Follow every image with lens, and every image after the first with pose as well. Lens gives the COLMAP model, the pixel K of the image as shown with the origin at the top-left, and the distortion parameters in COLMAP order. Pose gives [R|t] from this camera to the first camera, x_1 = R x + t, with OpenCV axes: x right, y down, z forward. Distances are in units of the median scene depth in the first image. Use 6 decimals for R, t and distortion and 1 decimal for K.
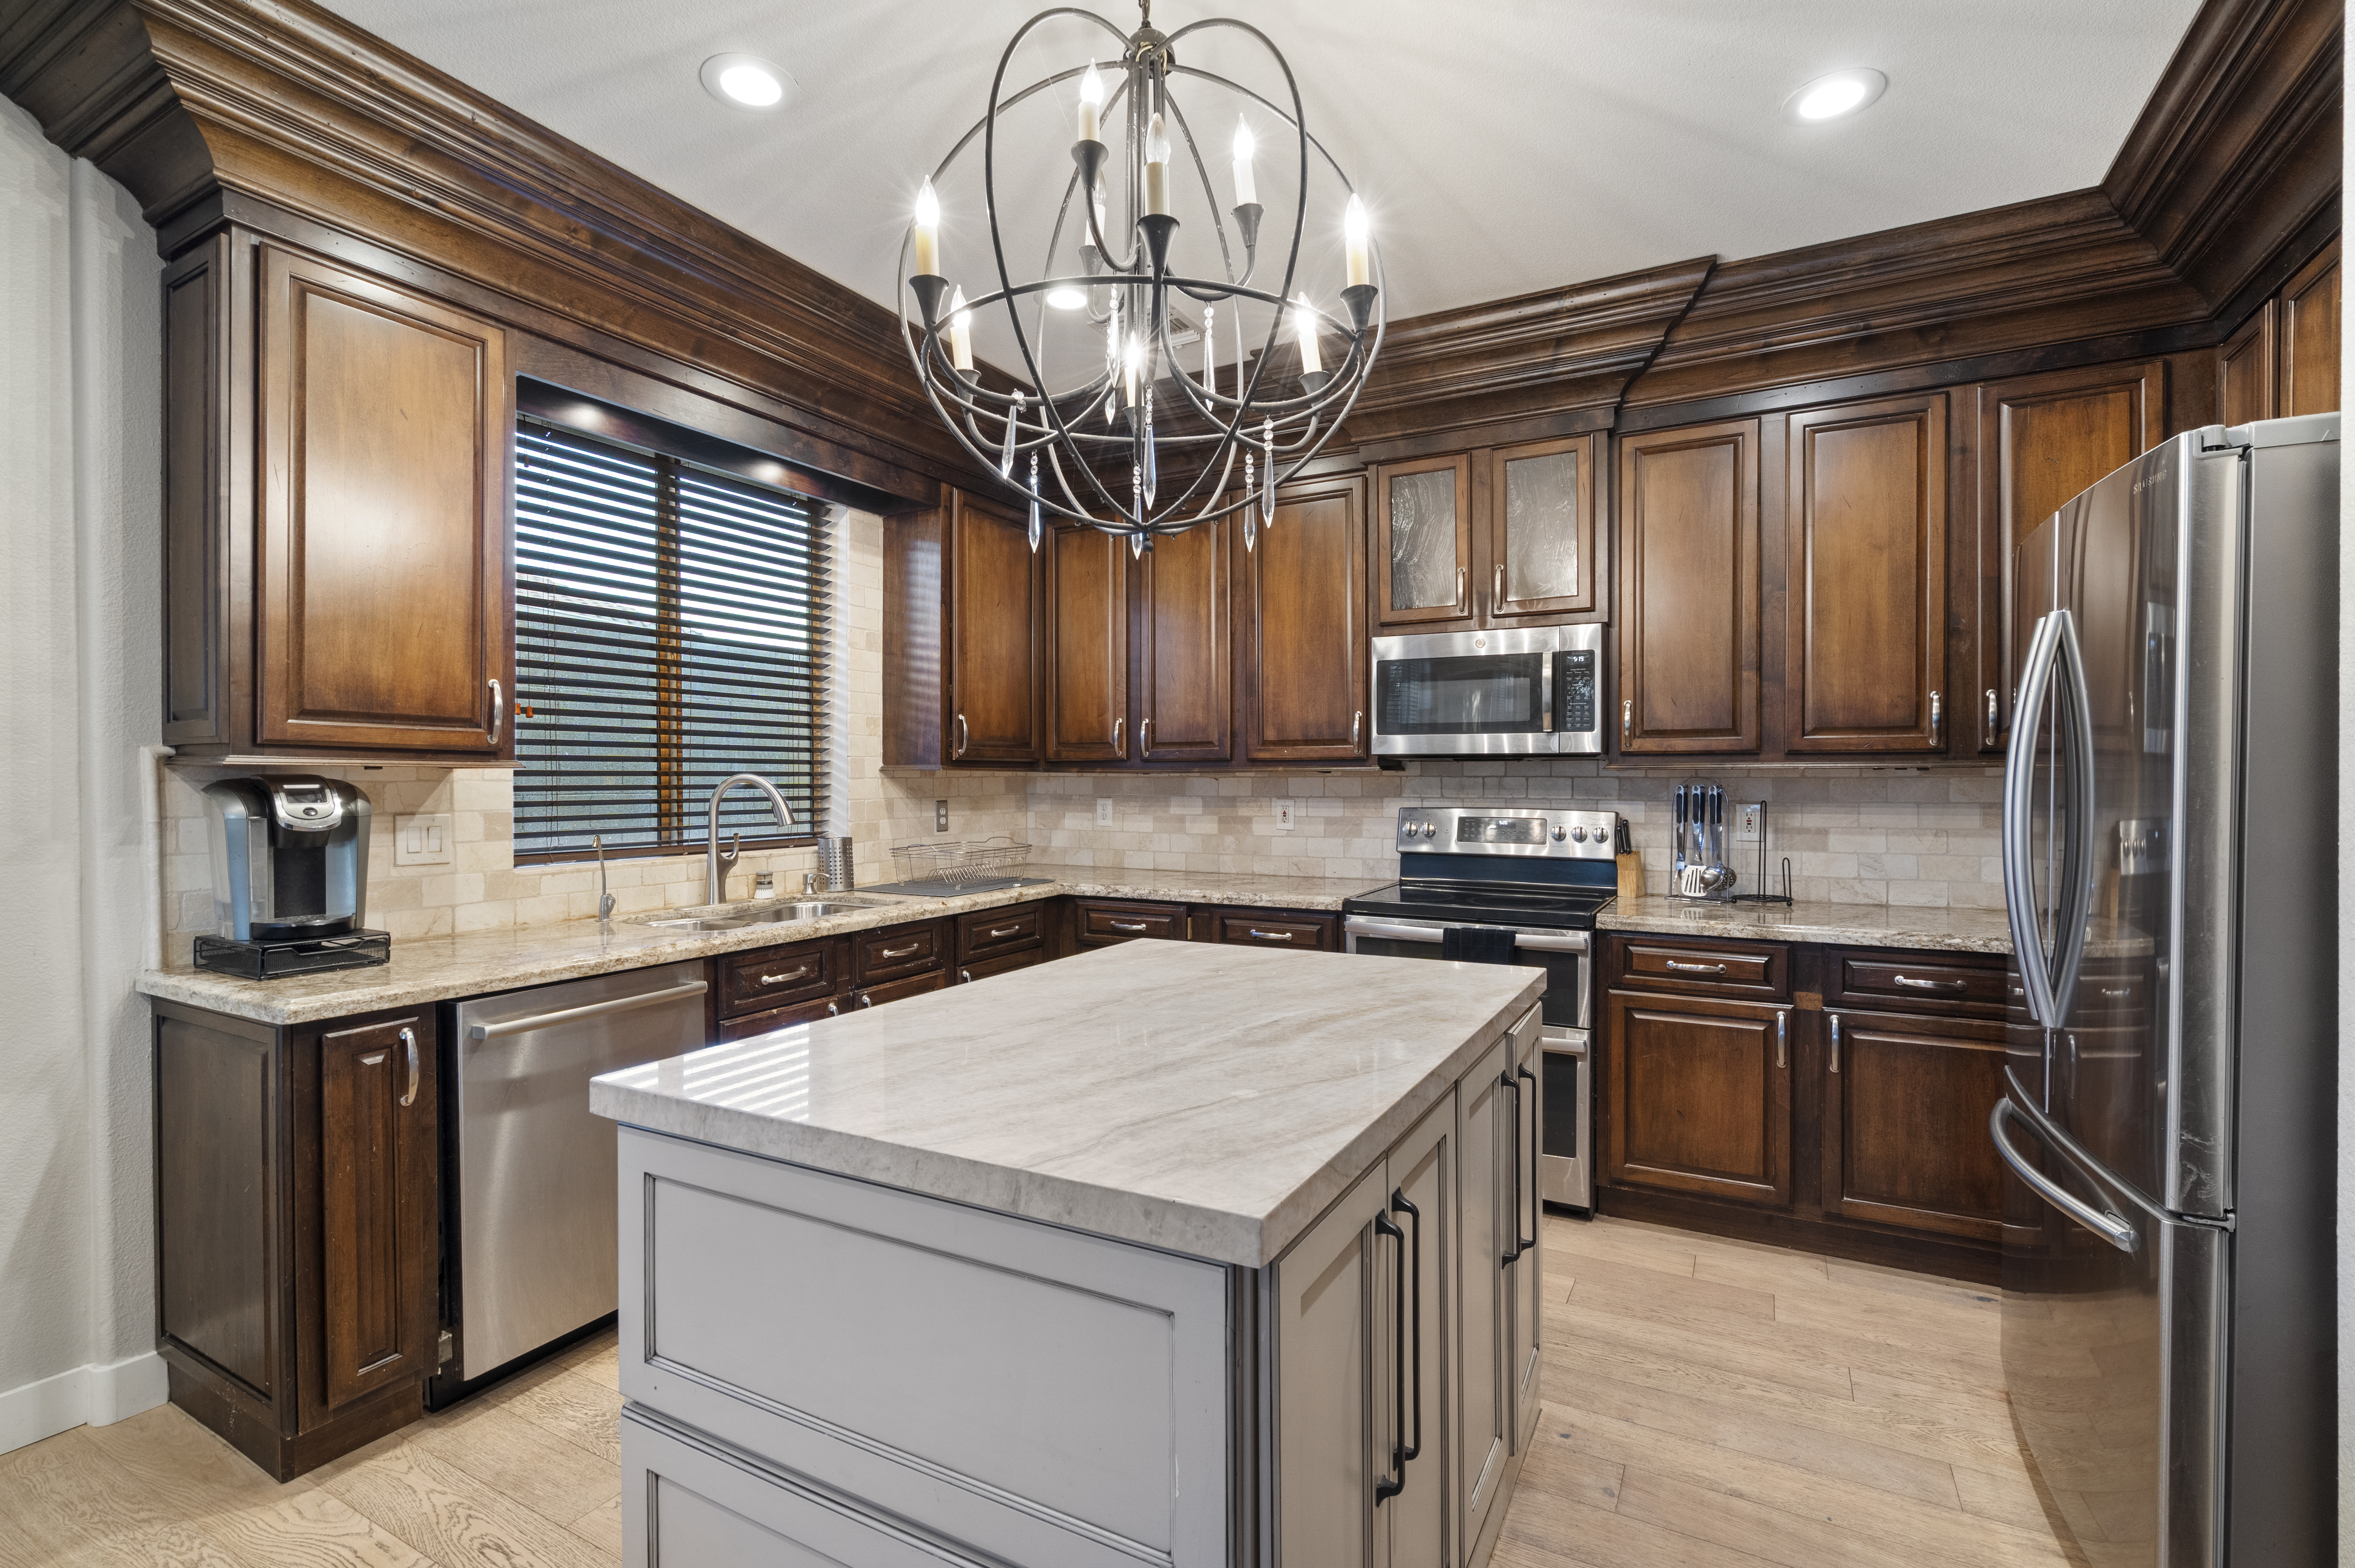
lens RADIAL K [[1068.5, 0, 1177.0], [0, 1068.5, 787.4], [0, 0, 1]] dist [-0.002473, 0.002785]
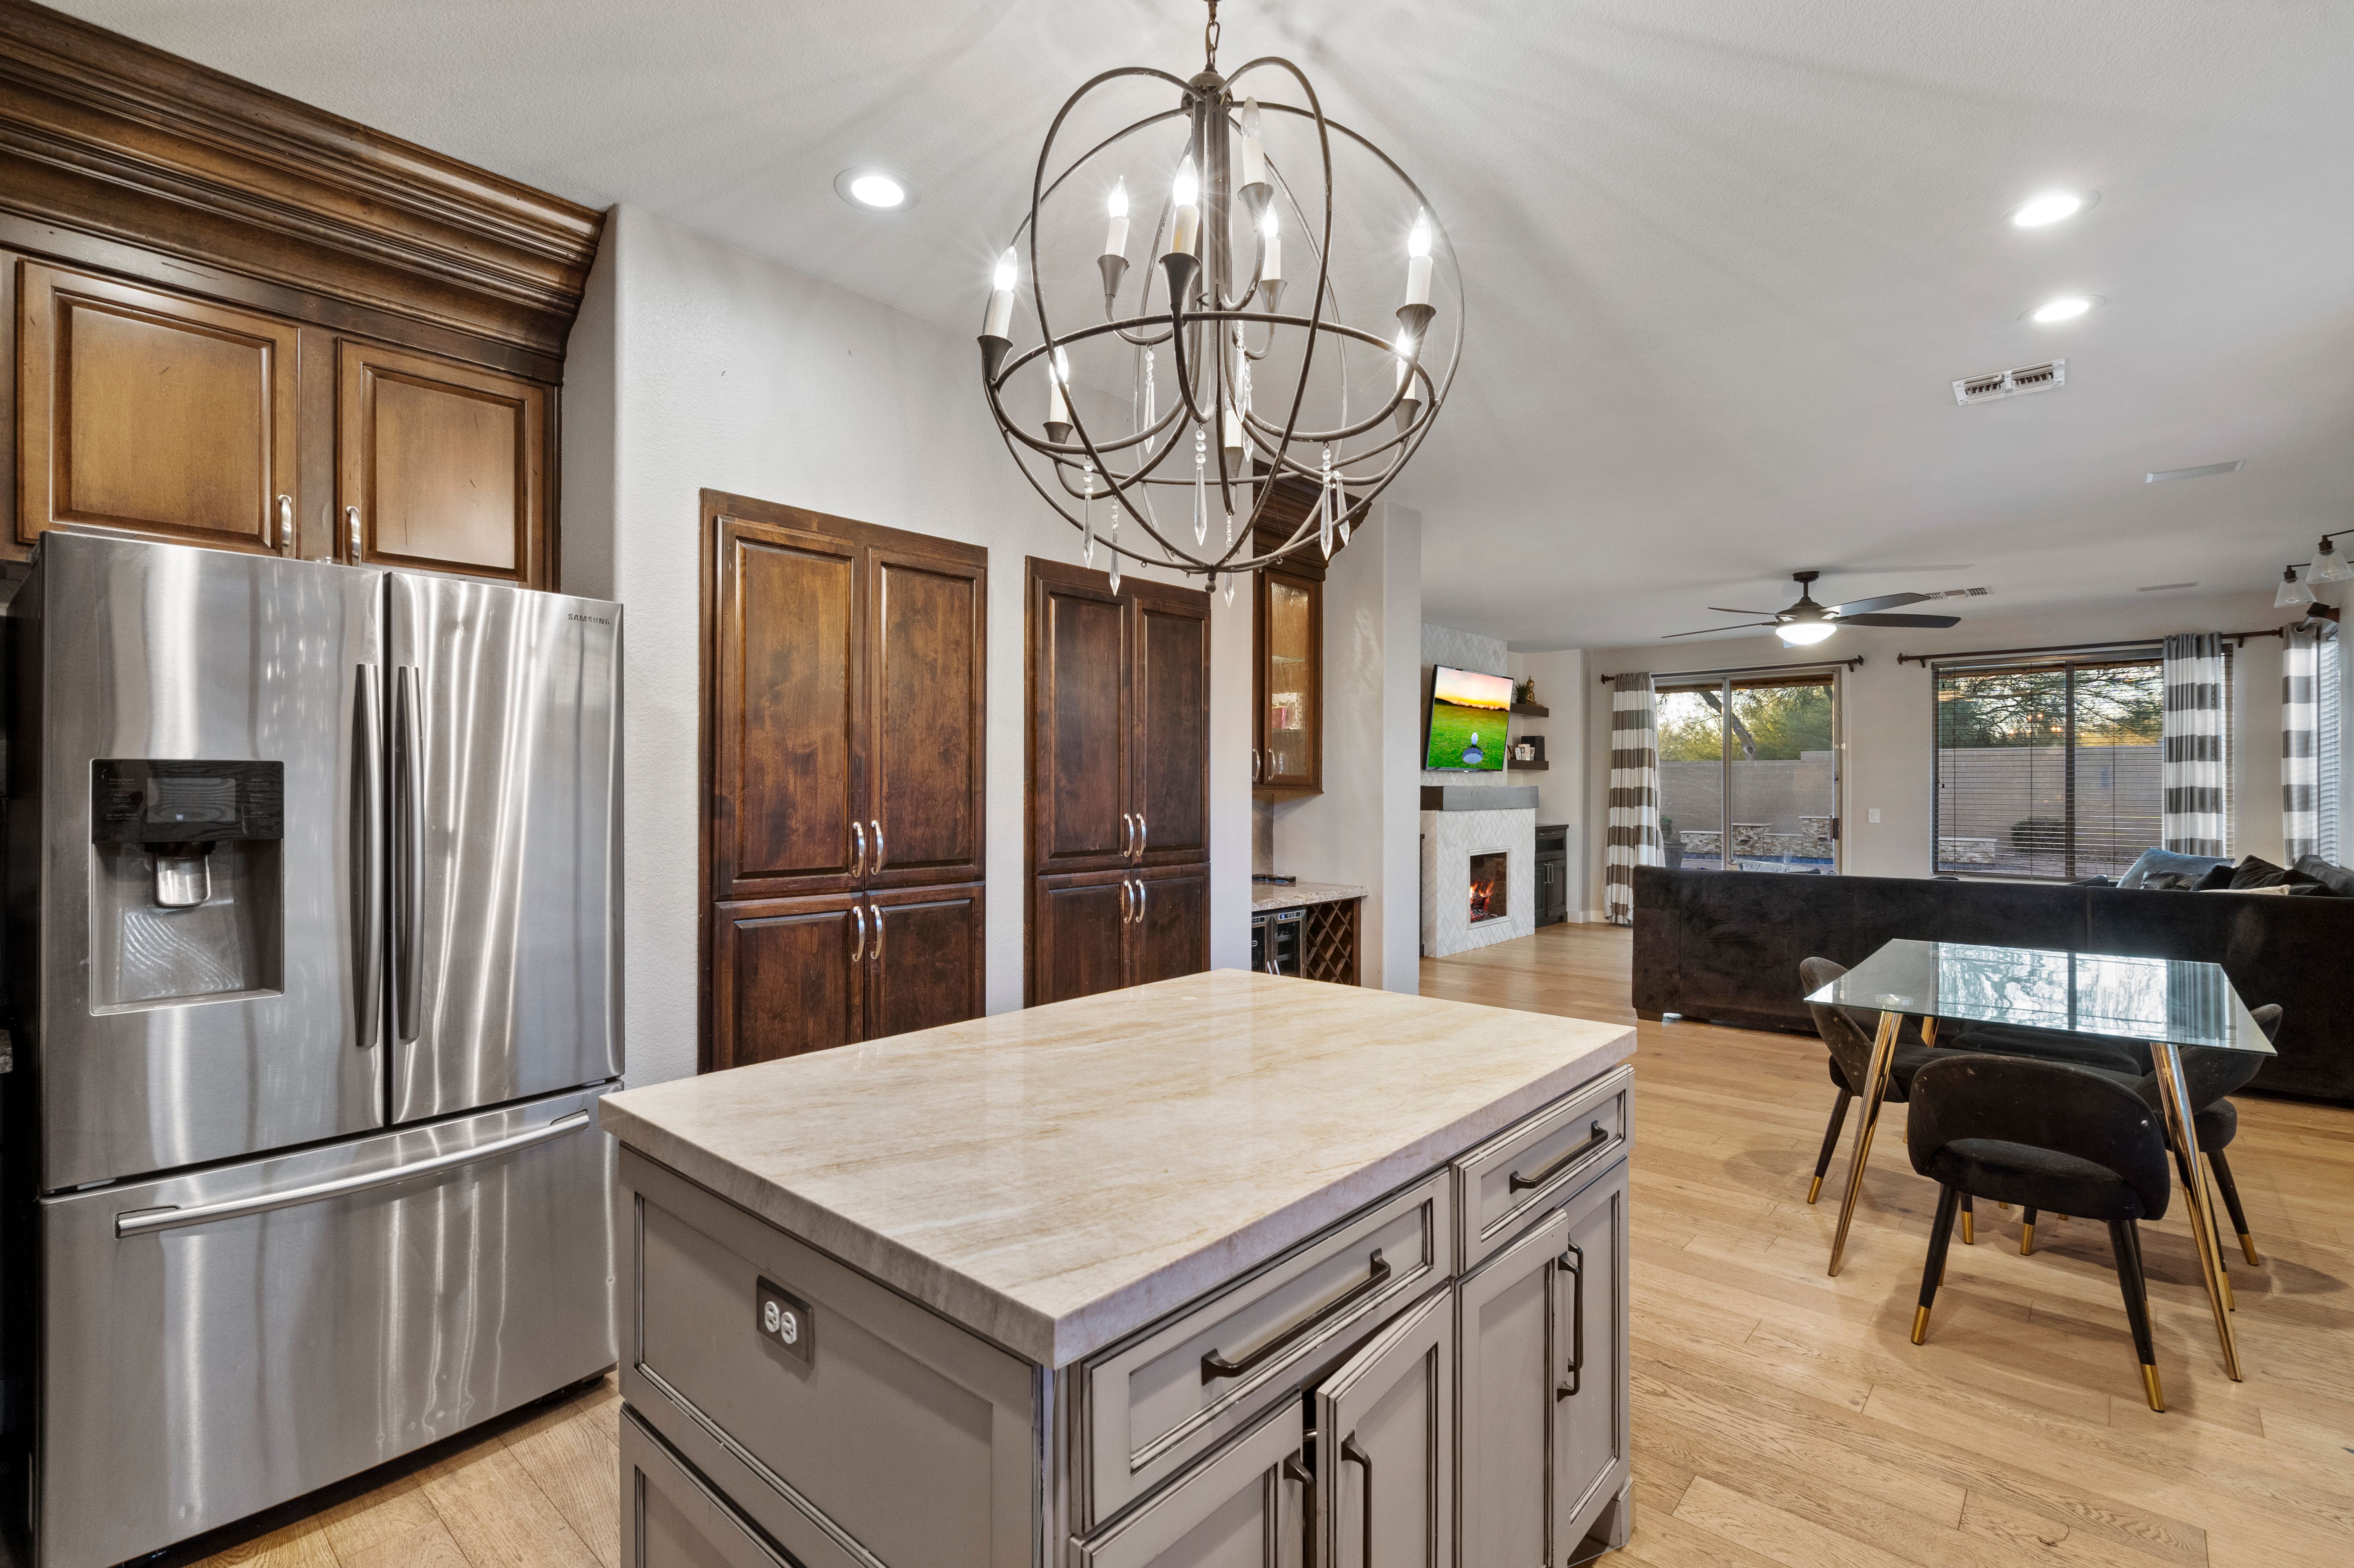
lens RADIAL K [[1068.0, 0, 1176.5], [0, 1068.0, 787.4], [0, 0, 1]] dist [-0.002473, 0.002785]
pose [[-0.975065, 0.002618, 0.221903, -0.116812], [0.004423, 0.999961, 0.007639, -0.023849], [-0.221874, 0.008430, -0.975039, 1.071817]]
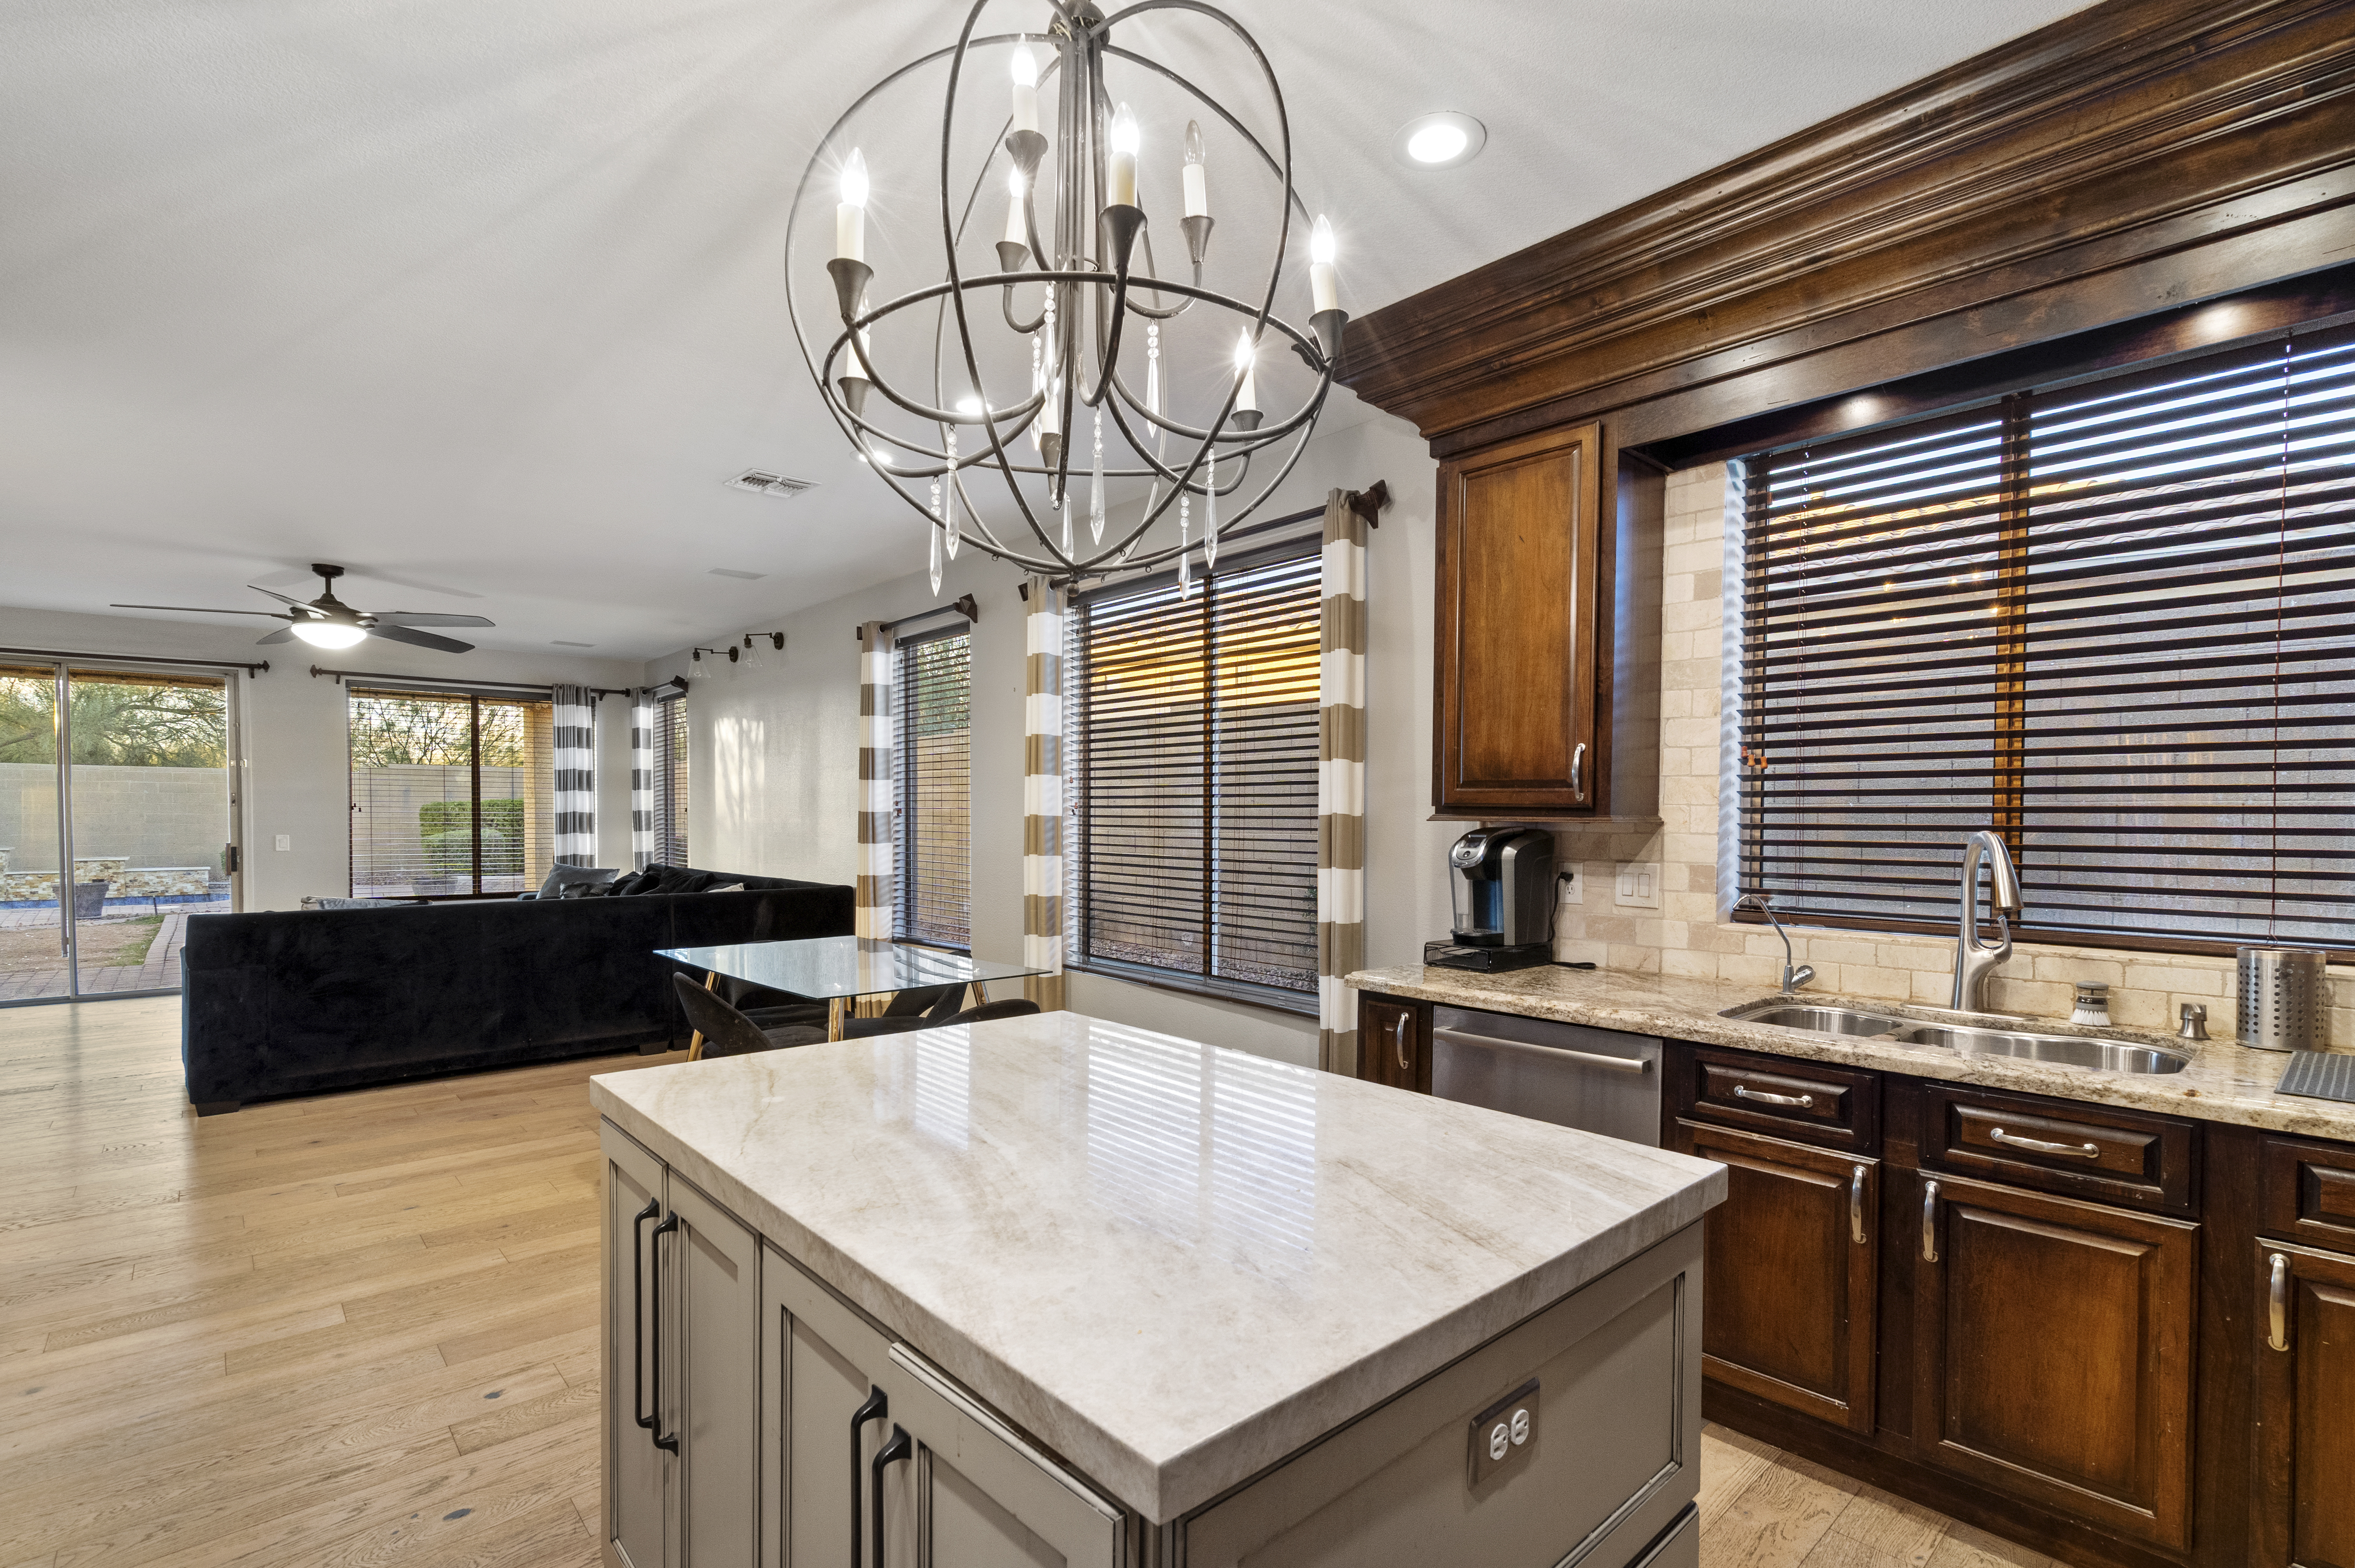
lens RADIAL K [[1084.5, 0, 1176.2], [0, 1084.5, 843.4], [0, 0, 1]] dist [-0.001202, 0.000205]
pose [[-0.334119, 0.026466, -0.942159, 0.438139], [-0.010460, 0.999440, 0.031785, -0.021687], [0.942473, 0.020475, -0.333655, 0.749674]]
